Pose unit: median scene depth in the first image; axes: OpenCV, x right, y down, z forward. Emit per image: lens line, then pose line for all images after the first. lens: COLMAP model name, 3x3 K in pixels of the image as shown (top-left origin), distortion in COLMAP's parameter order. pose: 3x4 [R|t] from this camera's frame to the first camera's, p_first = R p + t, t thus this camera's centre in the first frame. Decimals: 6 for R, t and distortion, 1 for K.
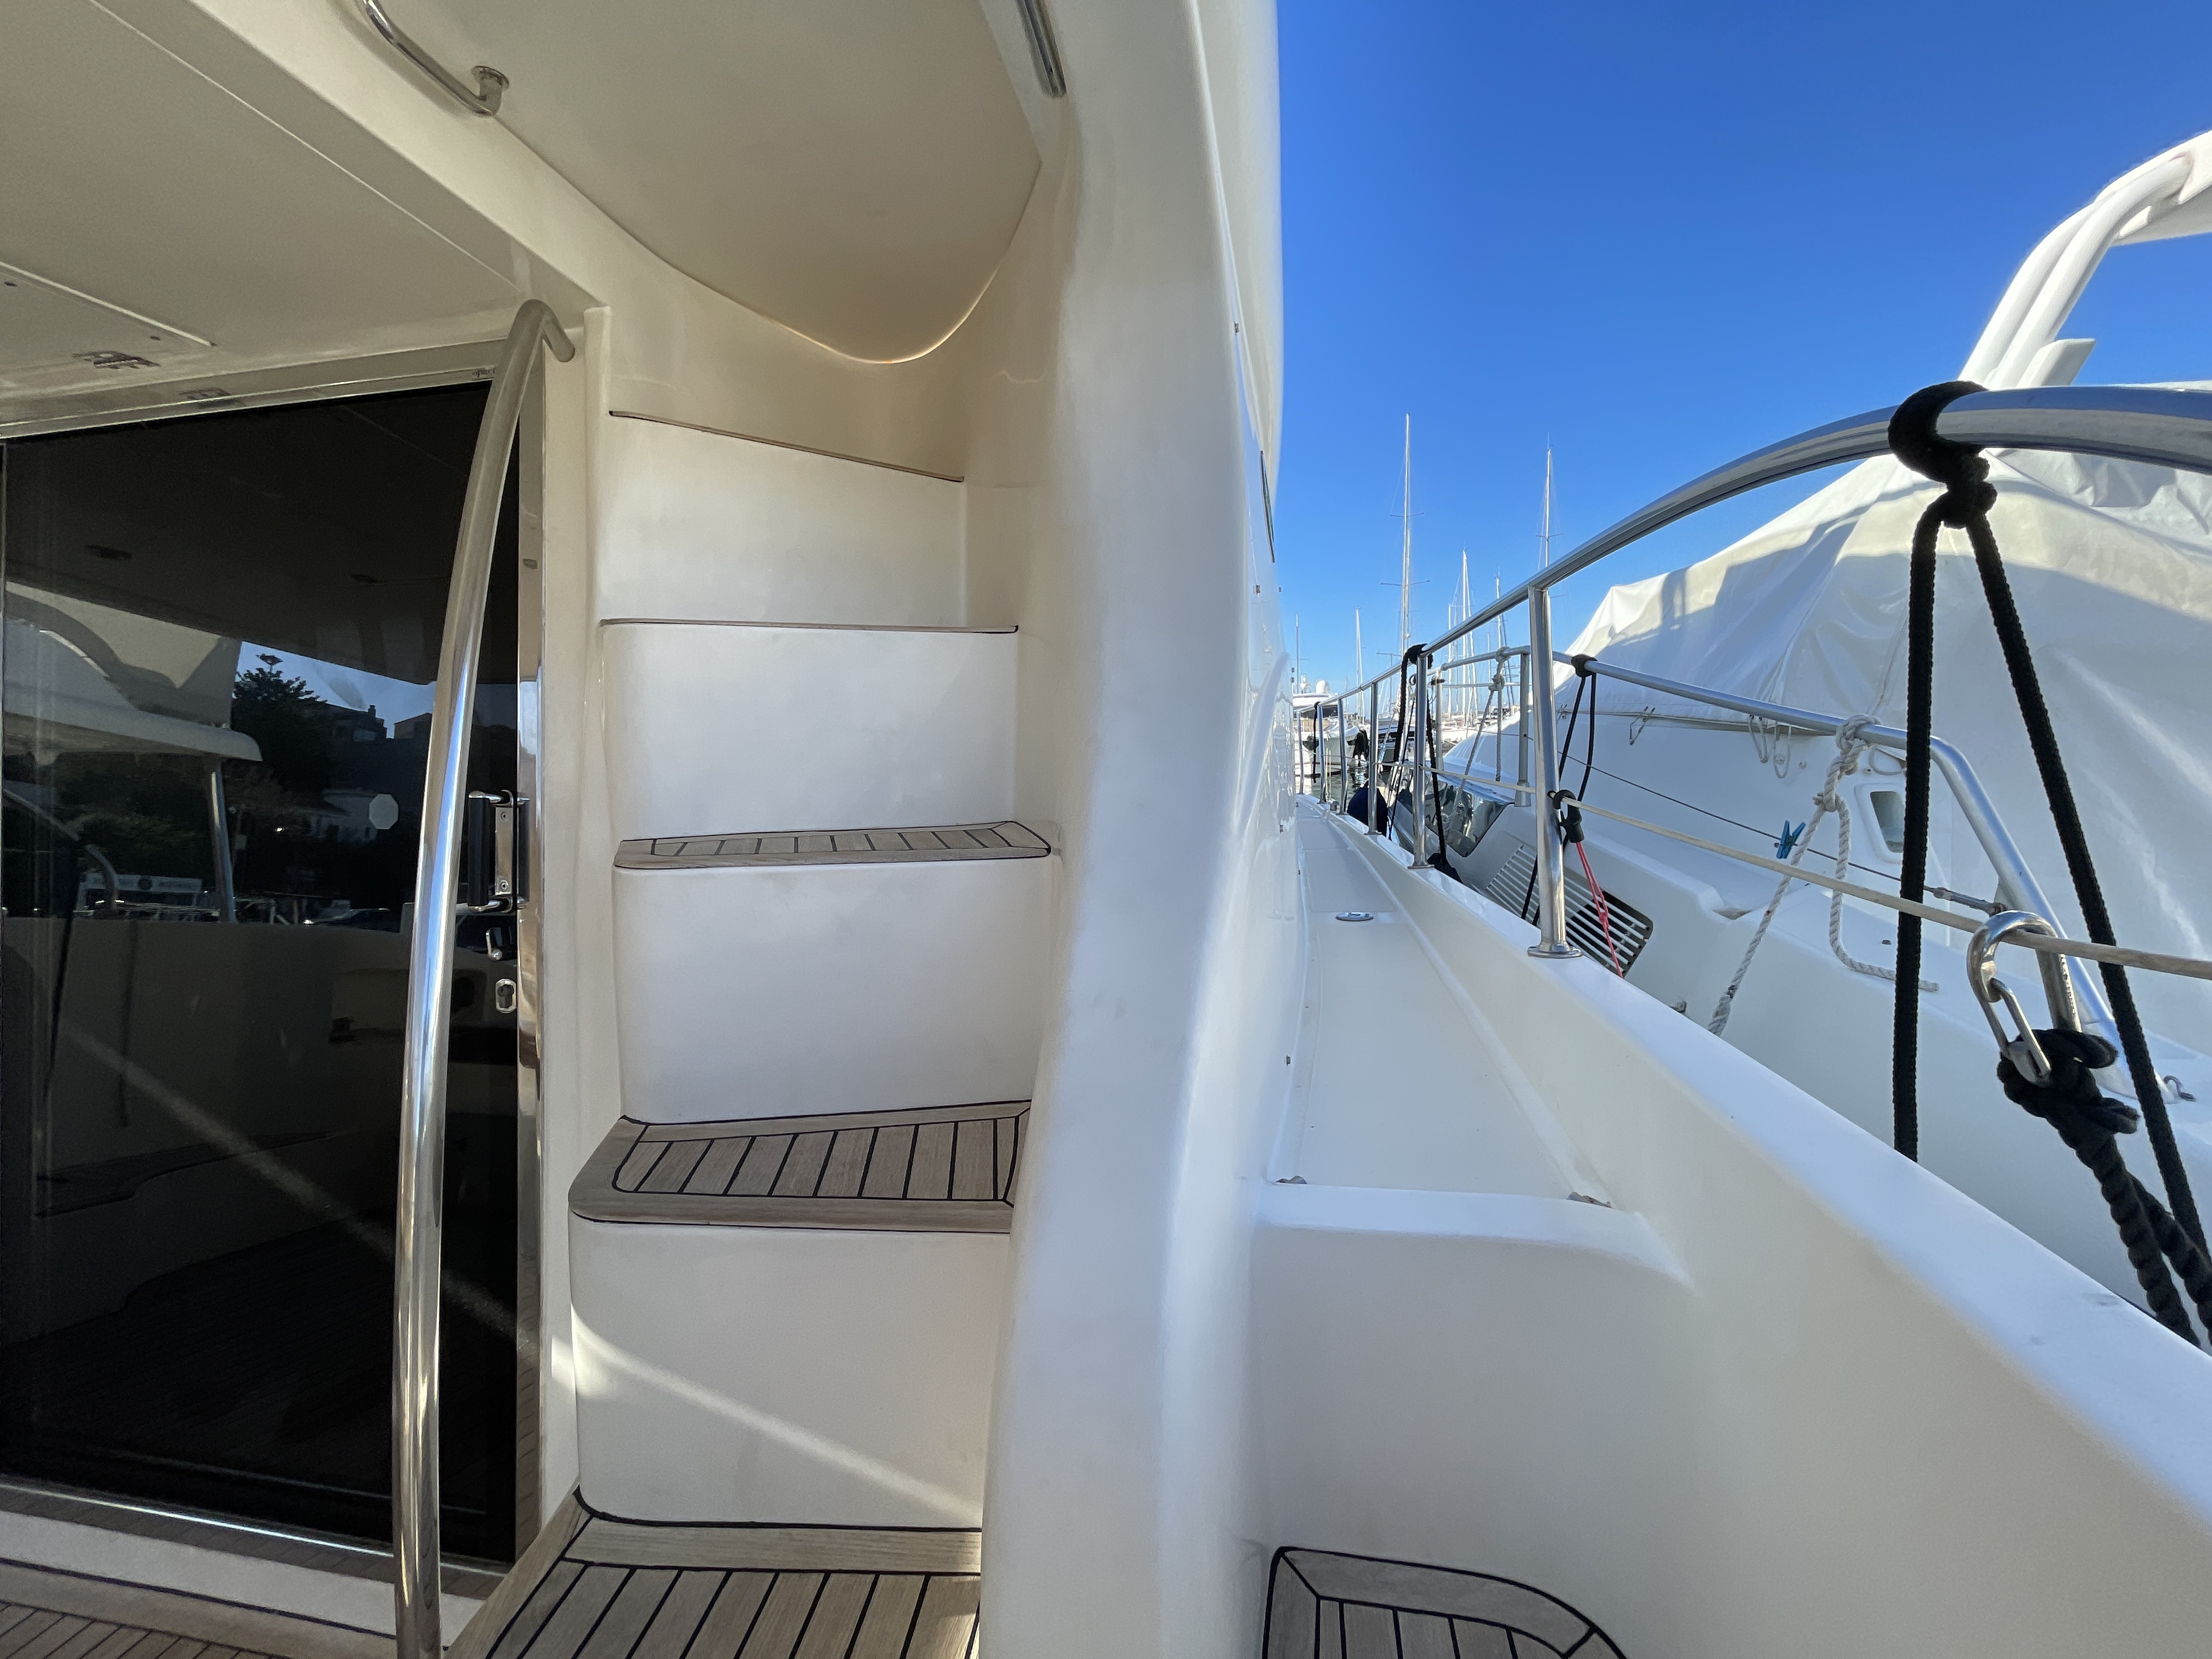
lens RADIAL K [[852.8, 0, 1112.5], [0, 852.8, 823.9], [0, 0, 1]] dist [0.000972, -0.003702]
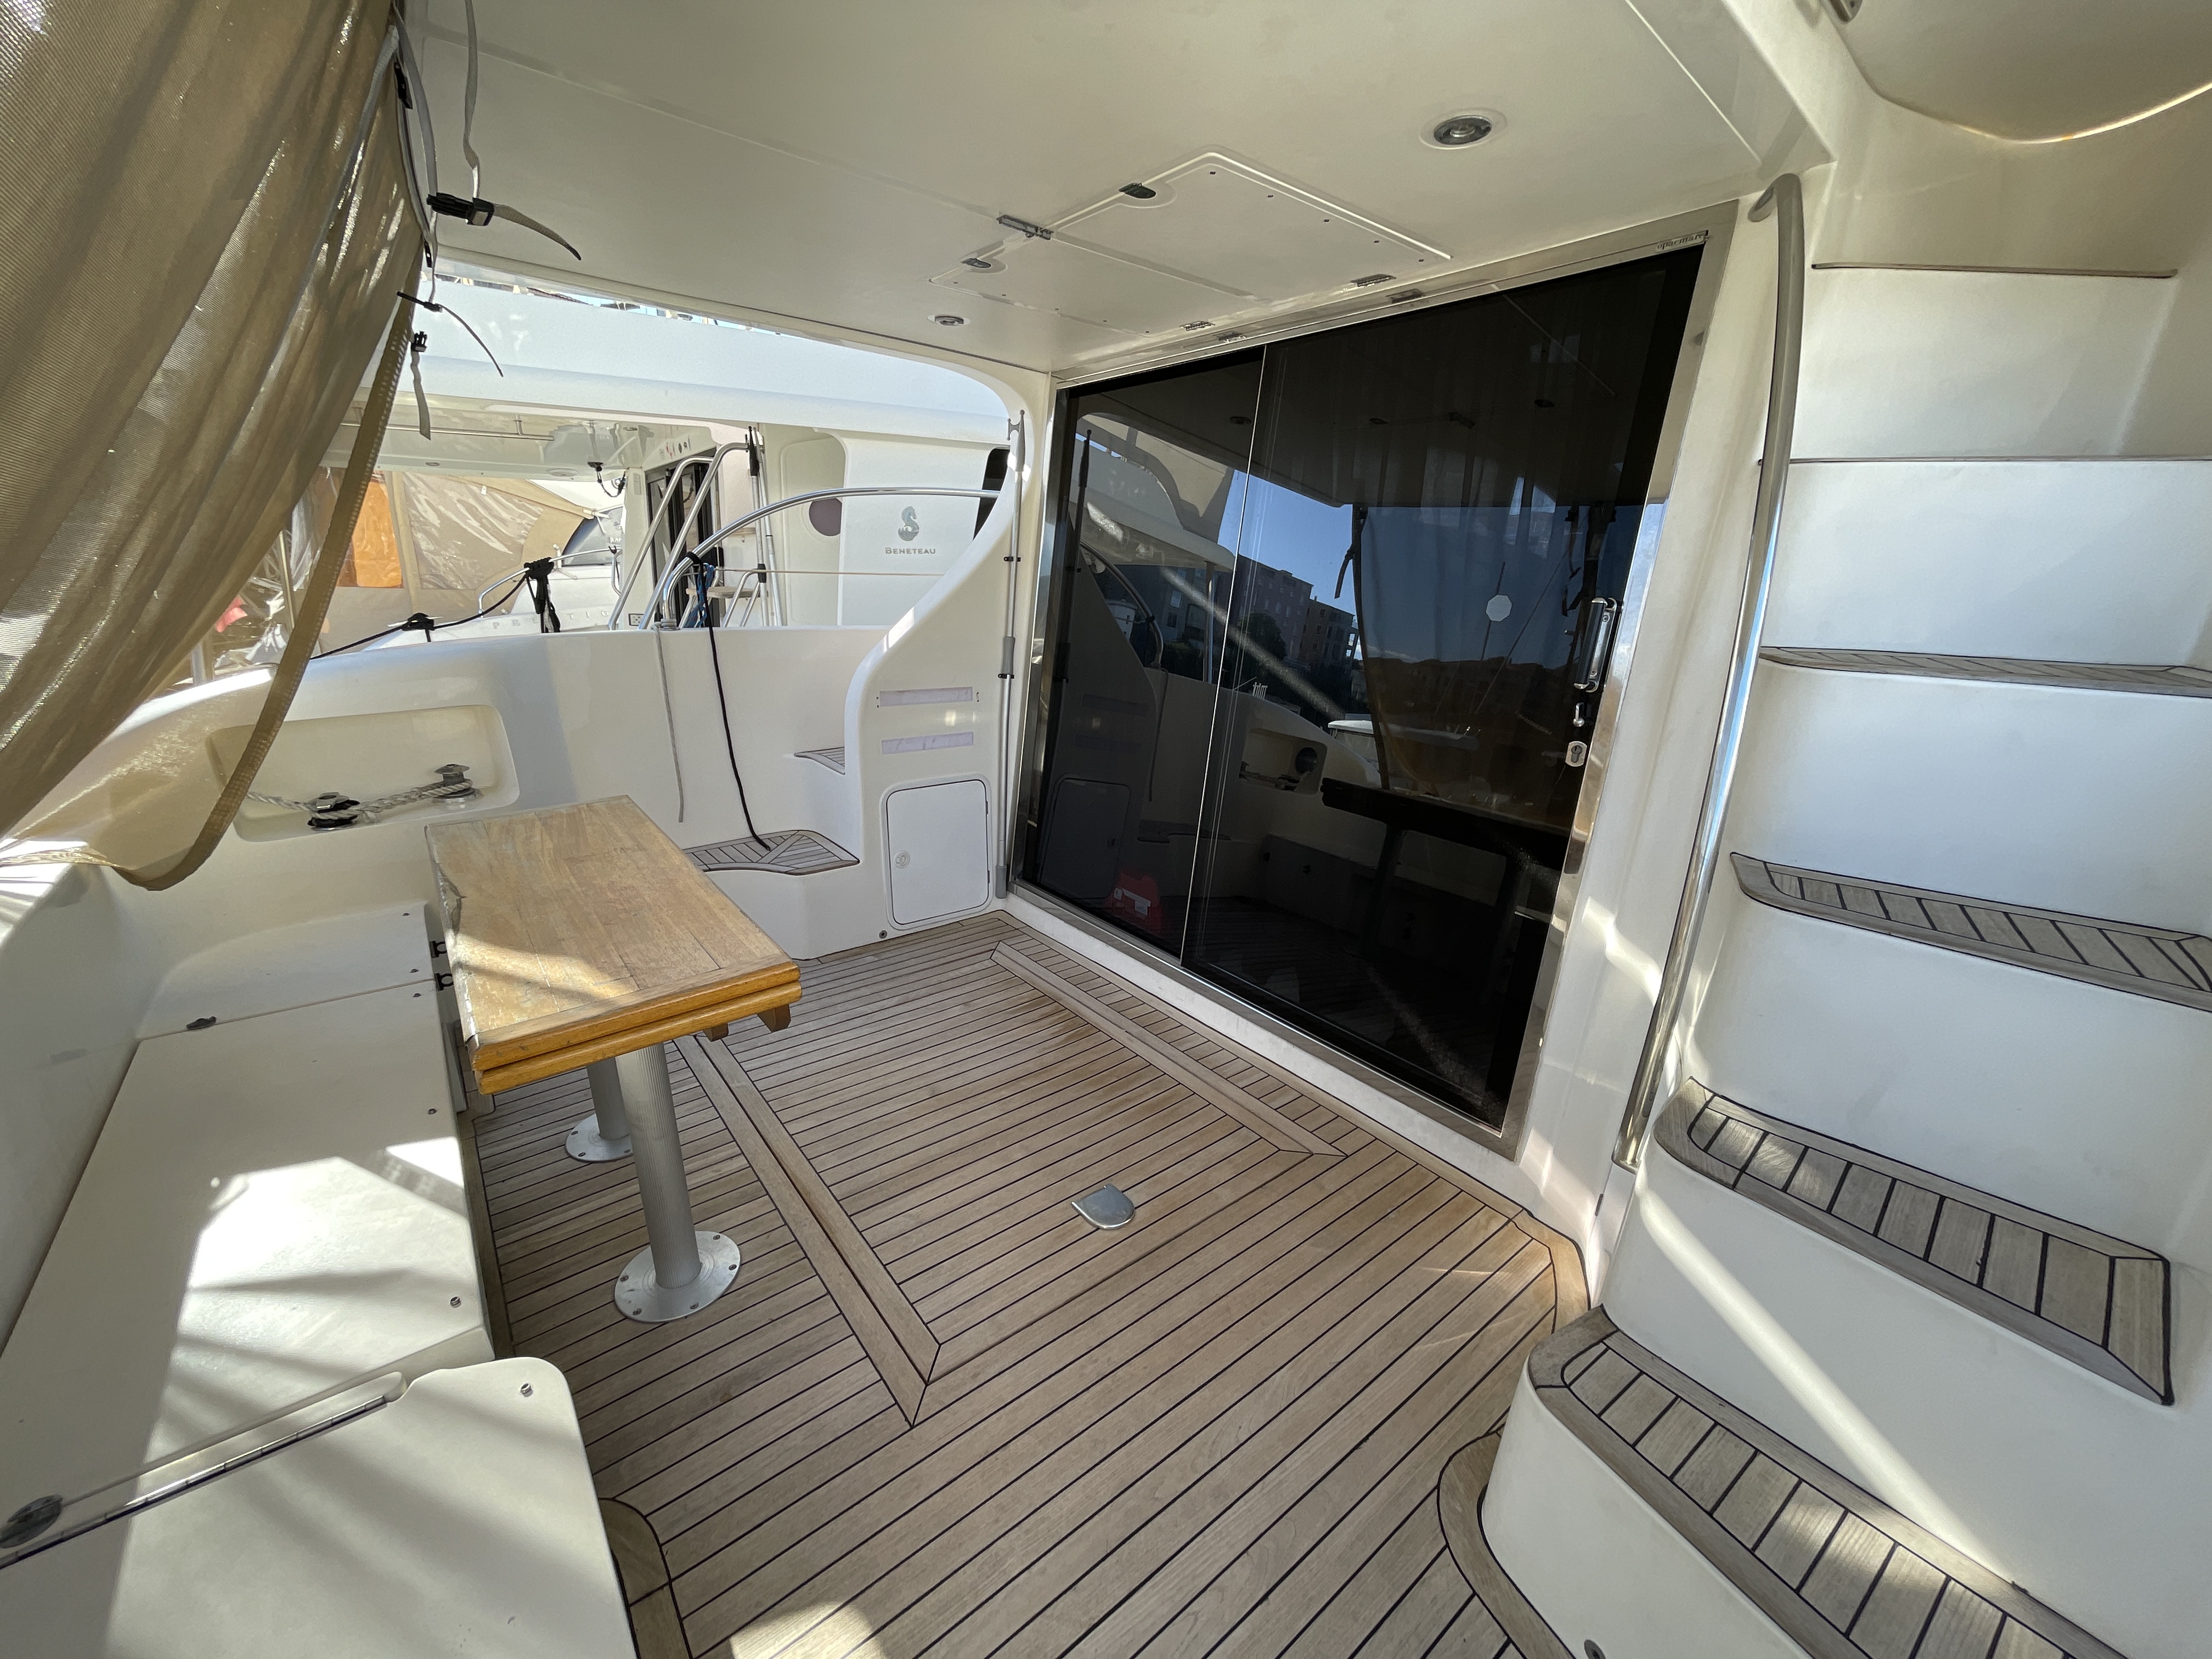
lens RADIAL K [[886.2, 0, 1106.0], [0, 886.2, 829.5], [0, 0, 1]] dist [-0.002924, 0.000091]
pose [[0.759856, 0.227366, -0.609035, -0.453714], [-0.106326, 0.967695, 0.228606, 0.087215], [0.641338, -0.108951, 0.759484, -0.648160]]
